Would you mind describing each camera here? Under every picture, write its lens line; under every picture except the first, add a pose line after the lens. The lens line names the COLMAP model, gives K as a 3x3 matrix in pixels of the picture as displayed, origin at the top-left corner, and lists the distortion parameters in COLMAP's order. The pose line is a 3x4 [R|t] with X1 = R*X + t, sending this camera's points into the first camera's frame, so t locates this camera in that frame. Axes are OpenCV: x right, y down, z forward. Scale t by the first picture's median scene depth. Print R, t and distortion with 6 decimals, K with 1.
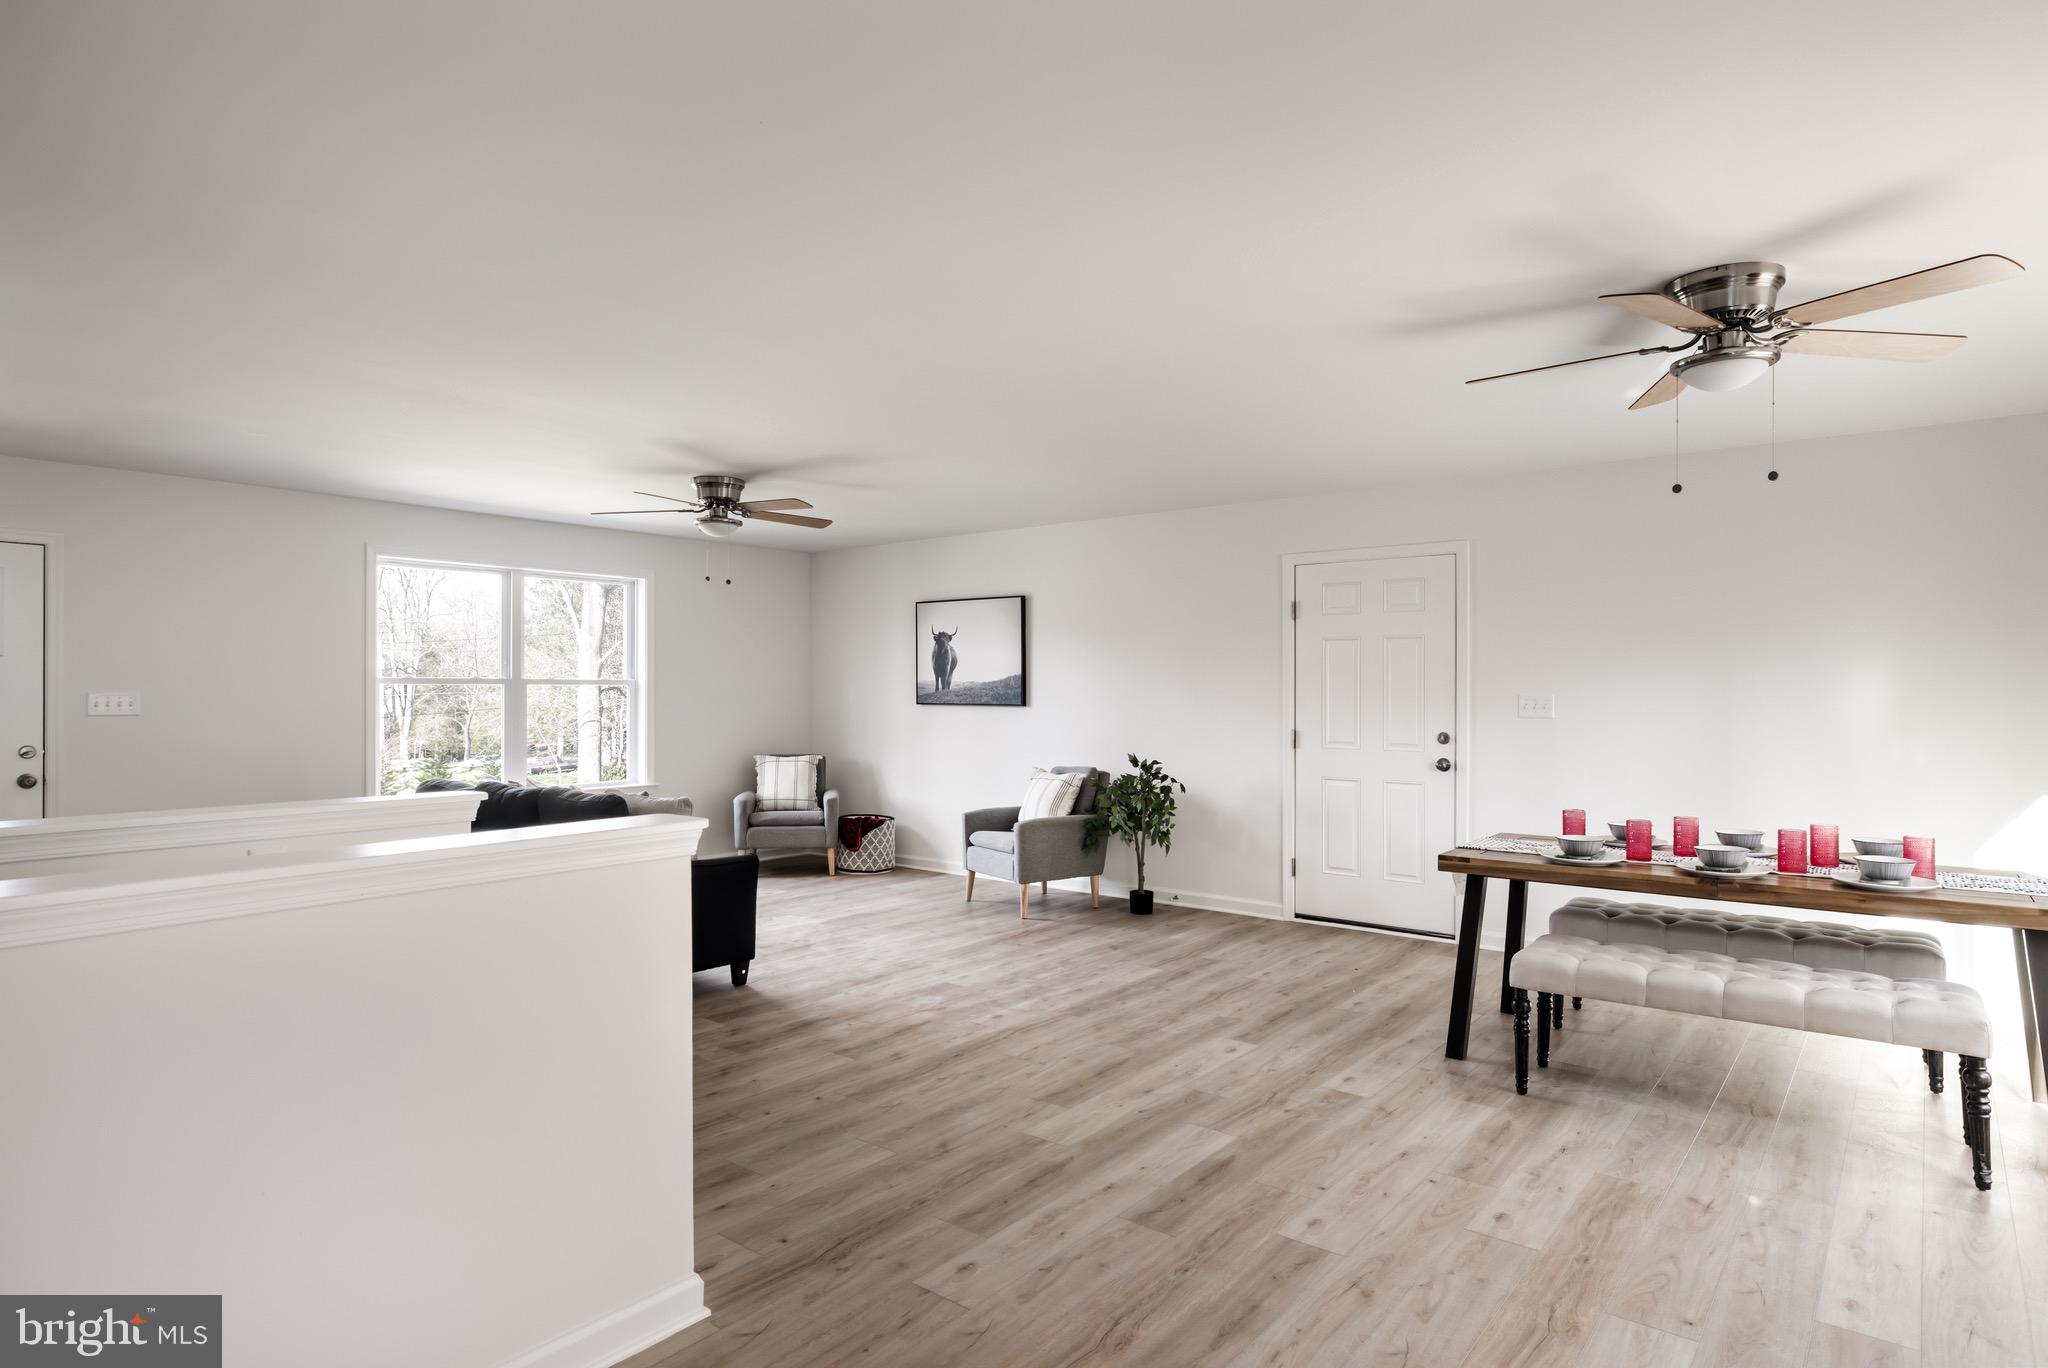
lens RADIAL K [[1118.0, 0, 1025.2], [0, 1118.0, 676.8], [0, 0, 1]] dist [0.002003, 0.000145]
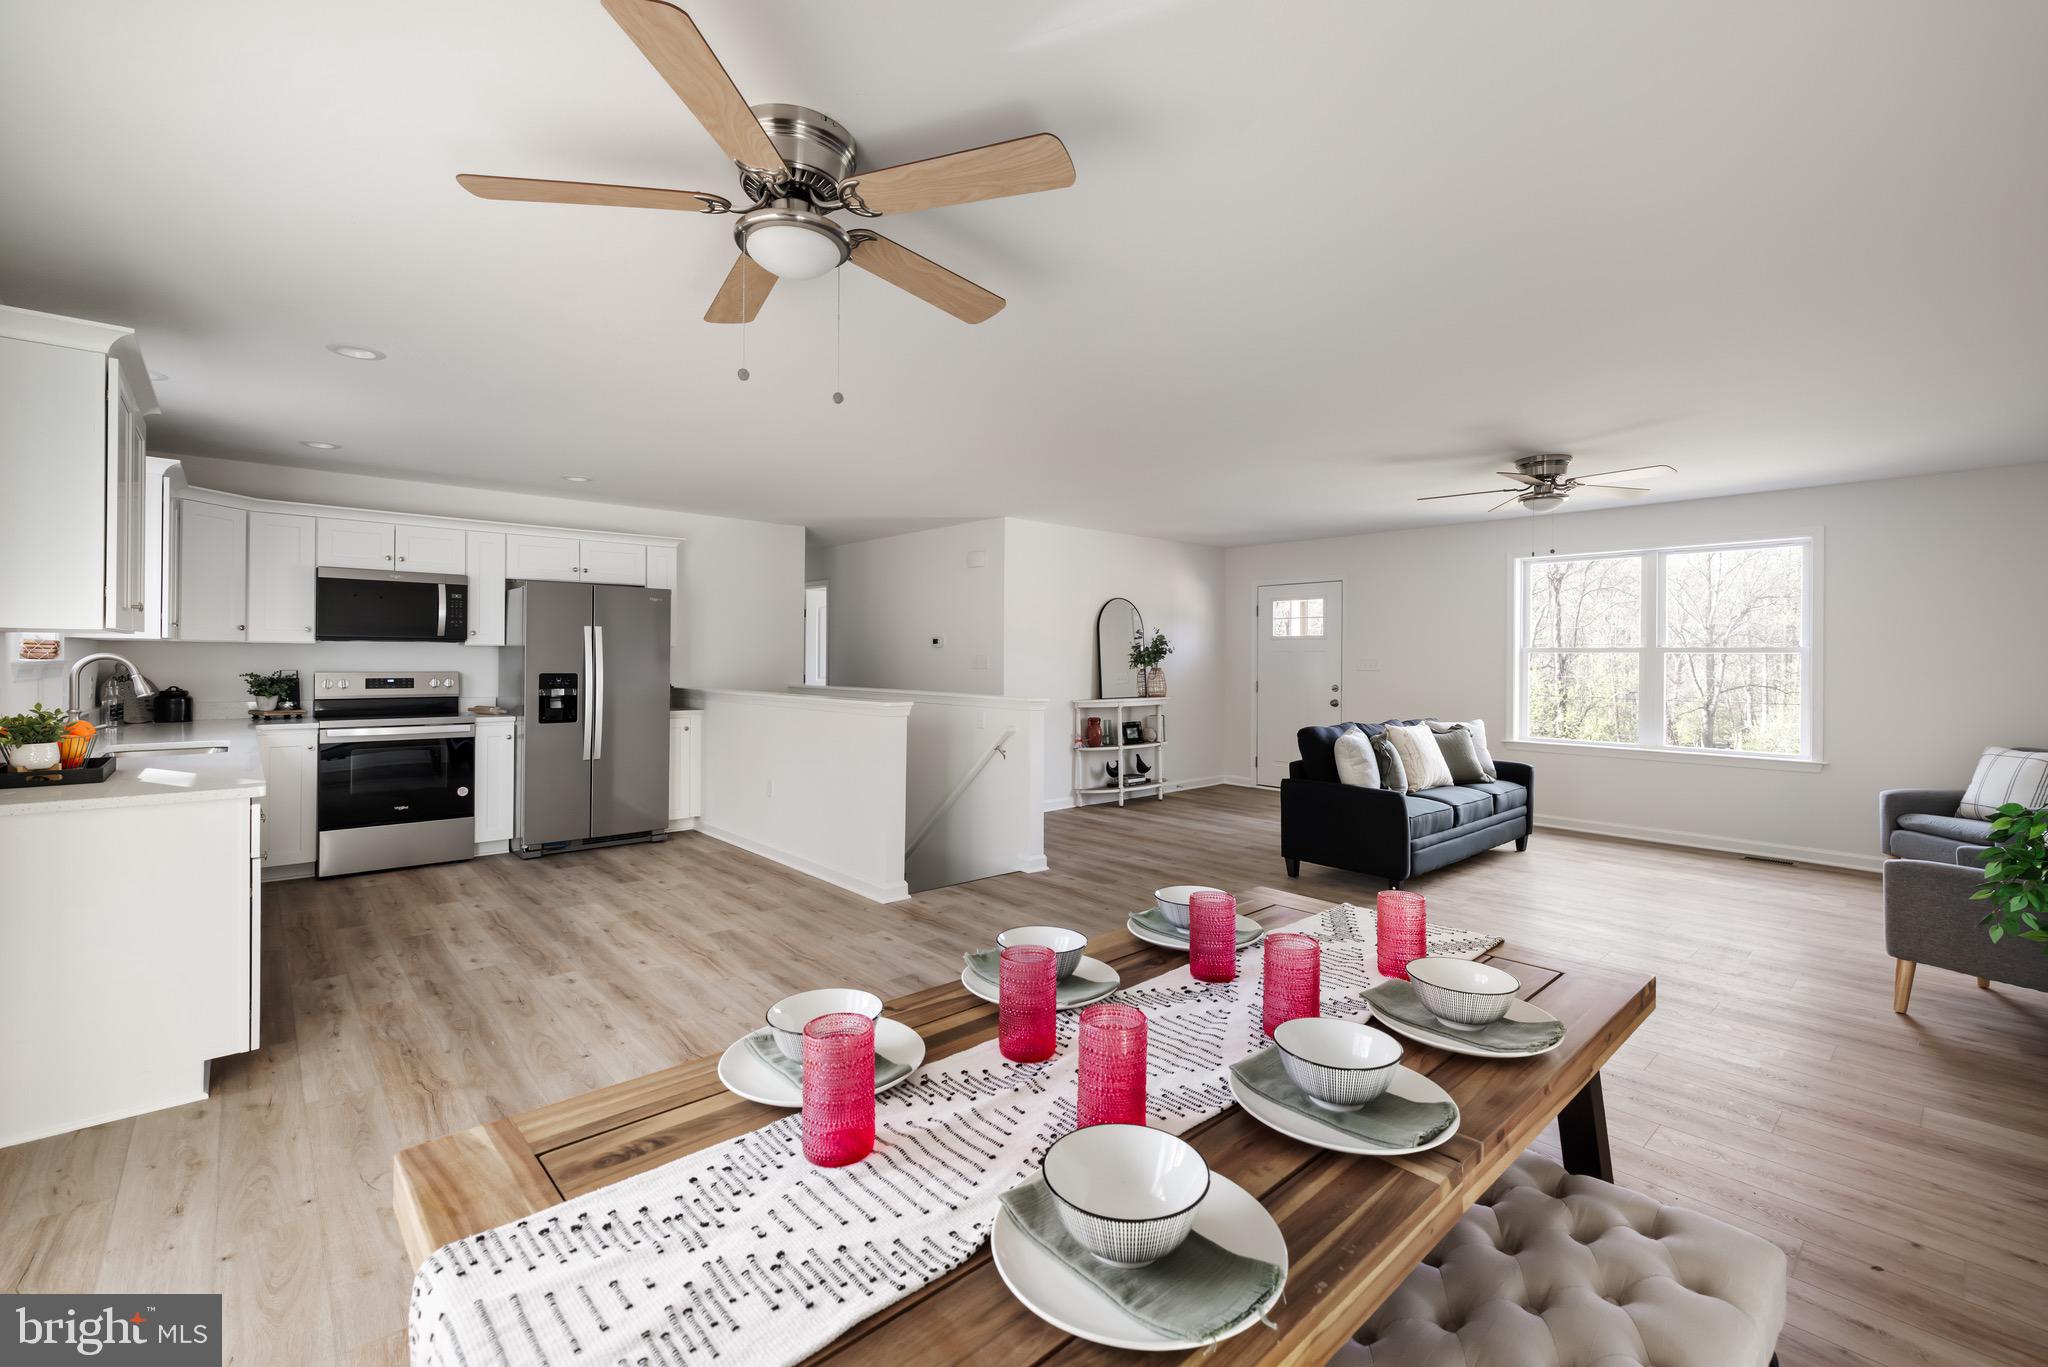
lens RADIAL K [[882.1, 0, 1029.2], [0, 882.1, 668.8], [0, 0, 1]] dist [-0.013589, -0.000290]
pose [[-0.156085, 0.009760, -0.987695, 0.781168], [-0.002073, 0.999946, 0.010209, 0.021682], [0.987741, 0.003641, -0.156056, 0.811795]]
